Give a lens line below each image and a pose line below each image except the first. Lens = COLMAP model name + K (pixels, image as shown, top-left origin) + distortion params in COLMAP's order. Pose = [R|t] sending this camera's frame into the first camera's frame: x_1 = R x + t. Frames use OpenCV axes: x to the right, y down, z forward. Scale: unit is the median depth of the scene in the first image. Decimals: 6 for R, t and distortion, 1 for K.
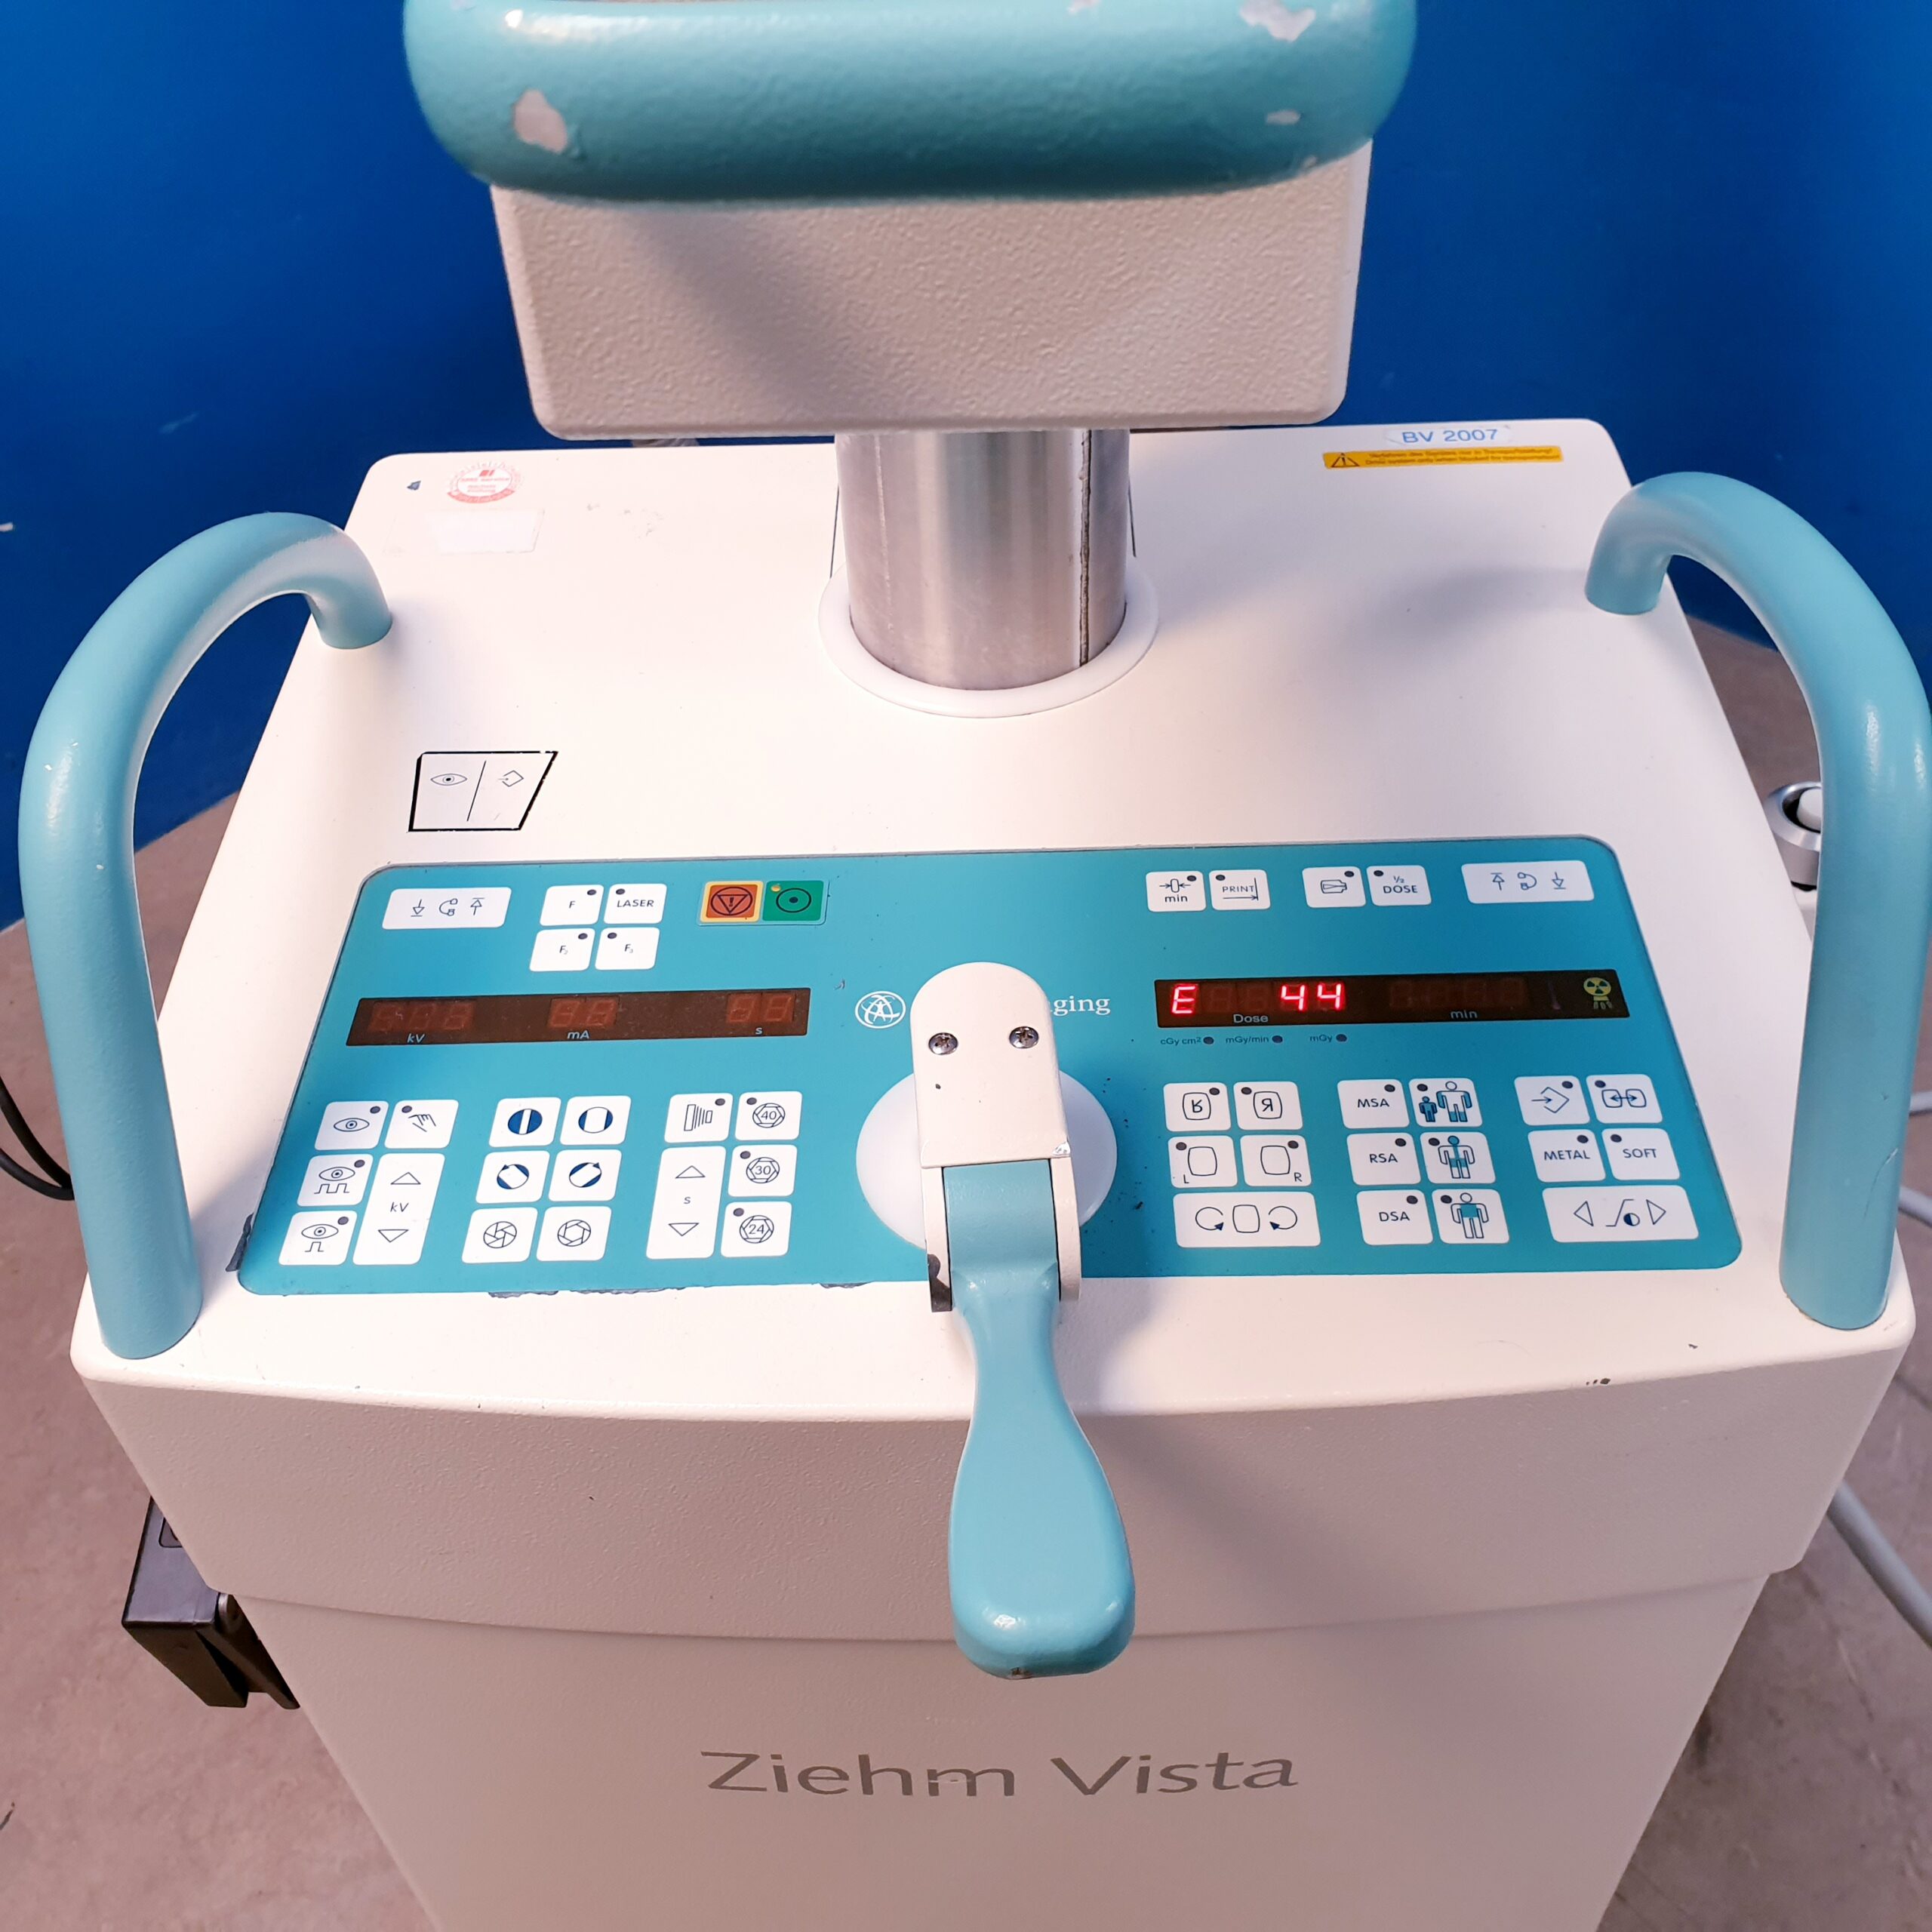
lens RADIAL K [[2010.9, 0, 962.6], [0, 2010.9, 935.4], [0, 0, 1]] dist [0.165142, -0.373002]
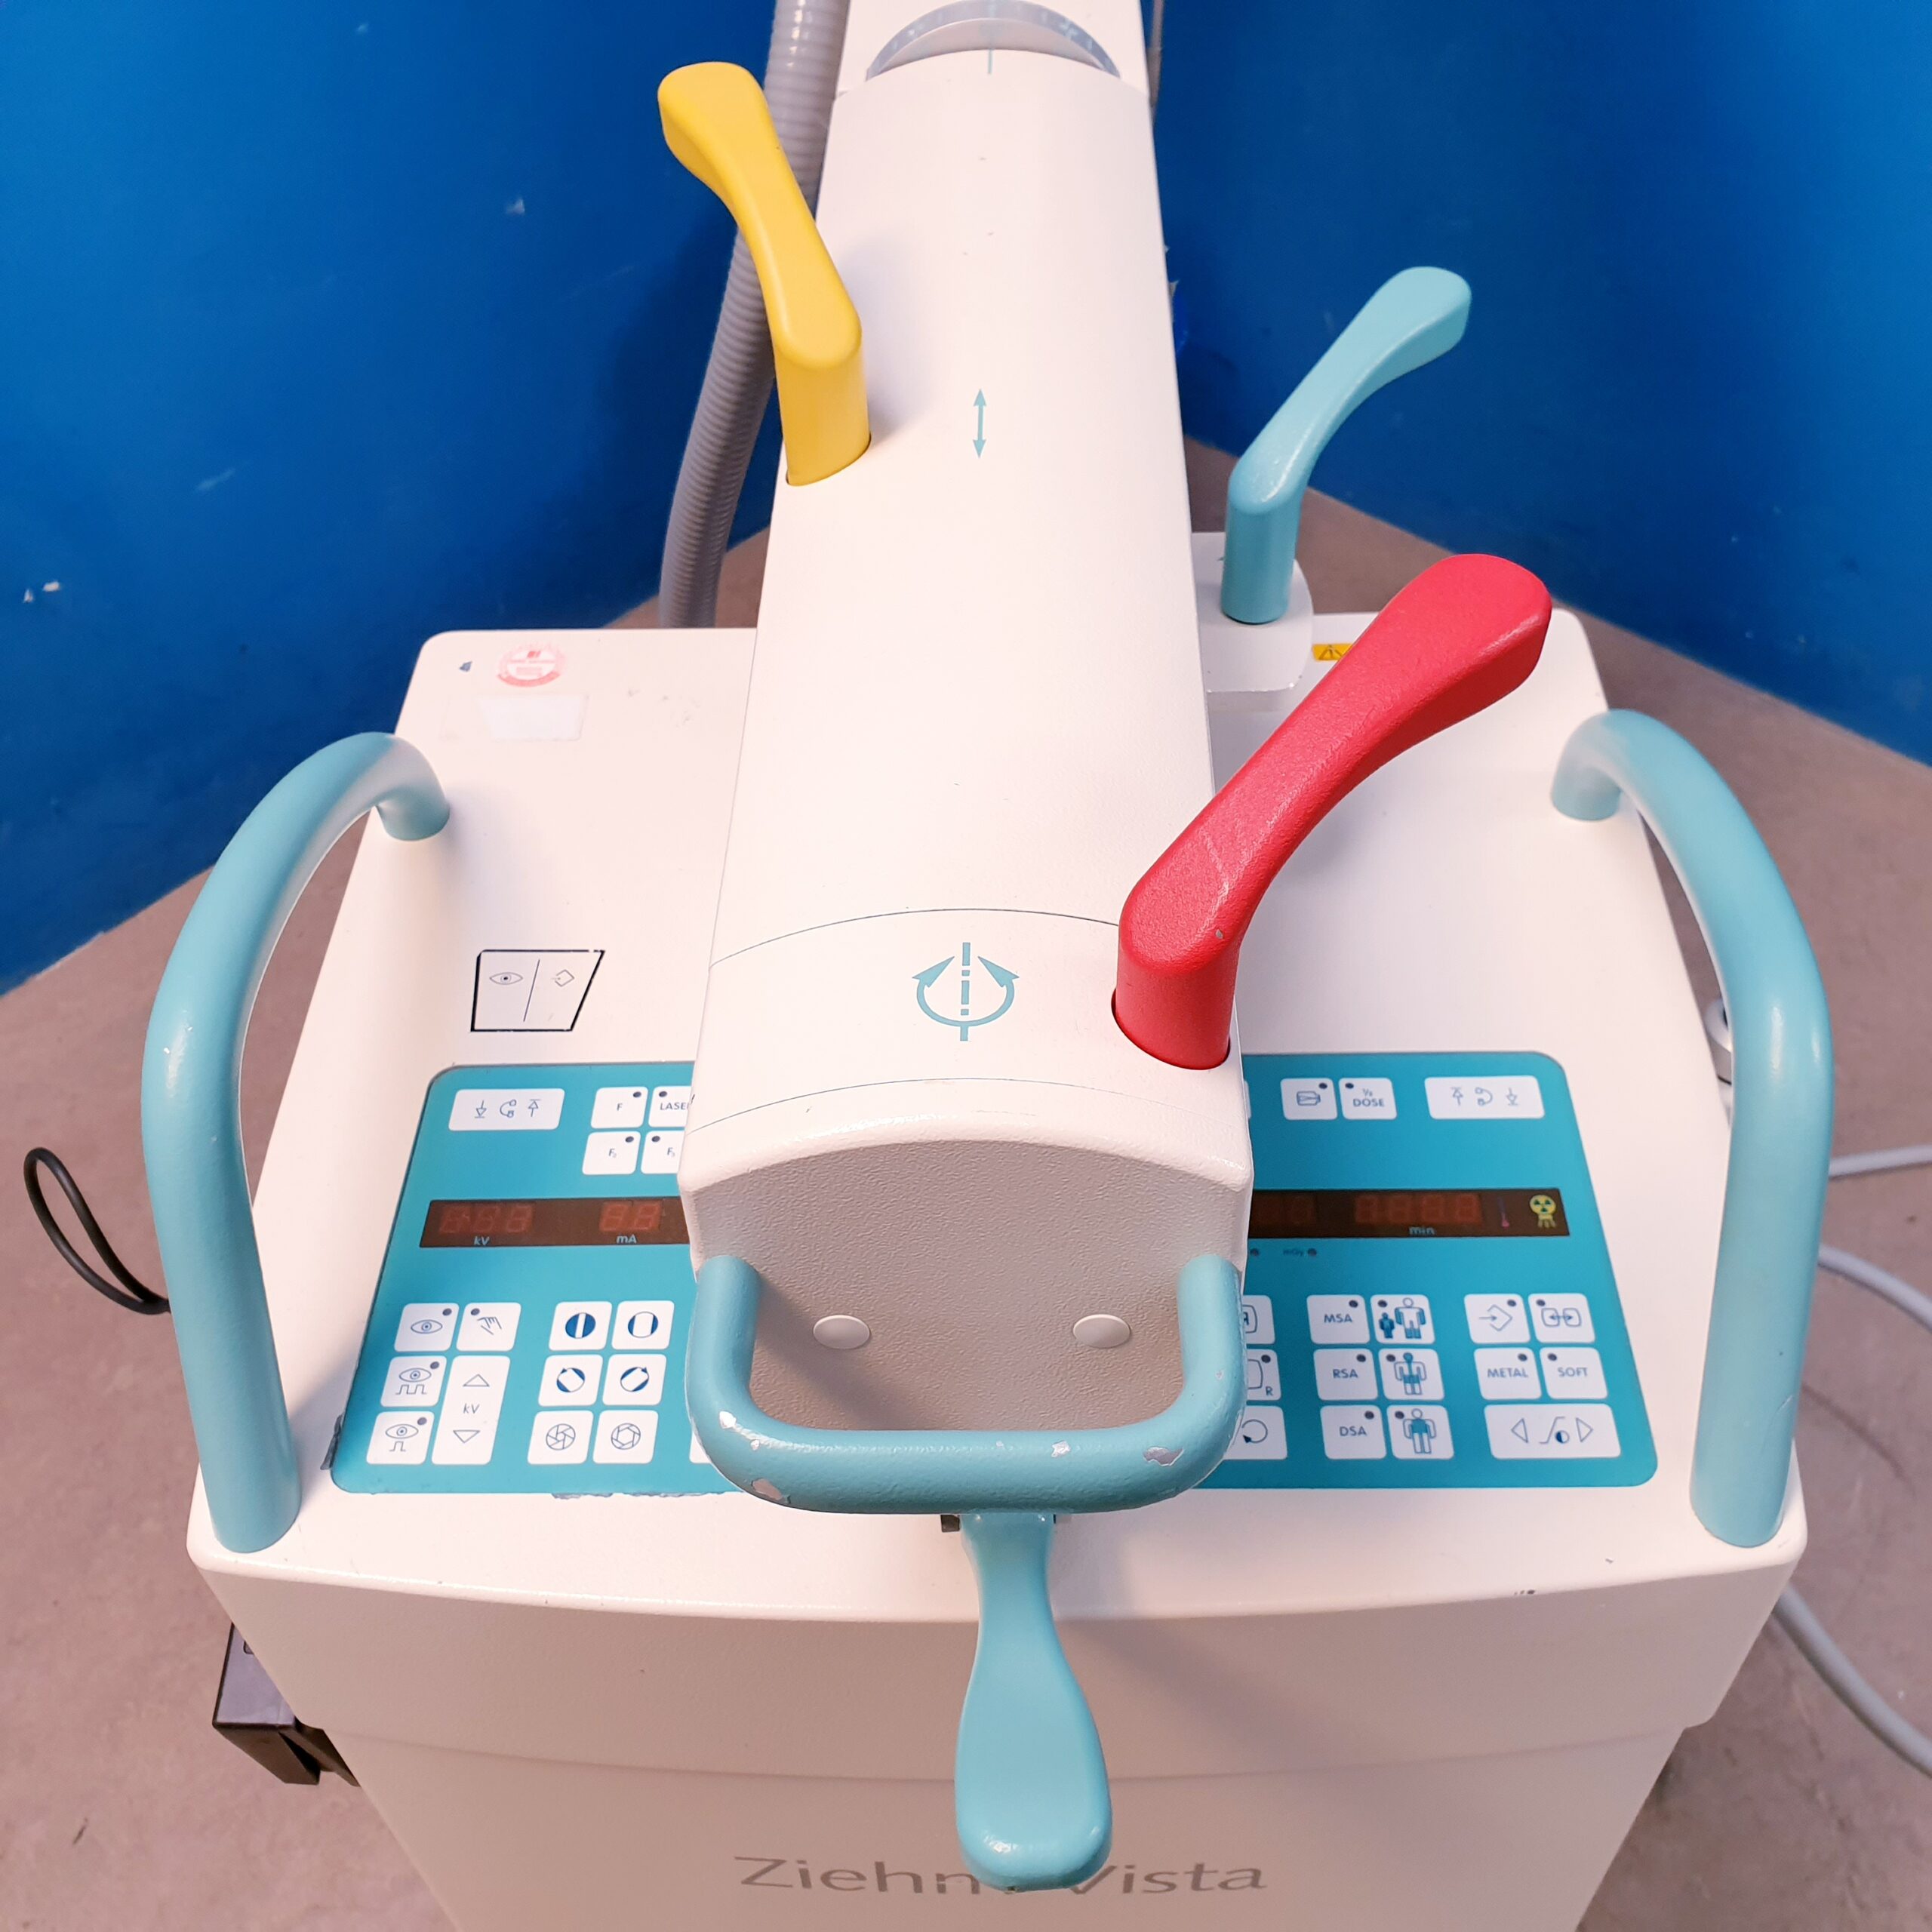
lens RADIAL K [[2028.4, 0, 962.7], [0, 2028.4, 968.1], [0, 0, 1]] dist [0.170484, -0.421236]
pose [[0.999953, 0.007080, -0.006593, 0.001551], [-0.006765, 0.998892, 0.046574, -0.159319], [0.006915, -0.046528, 0.998893, -0.120125]]
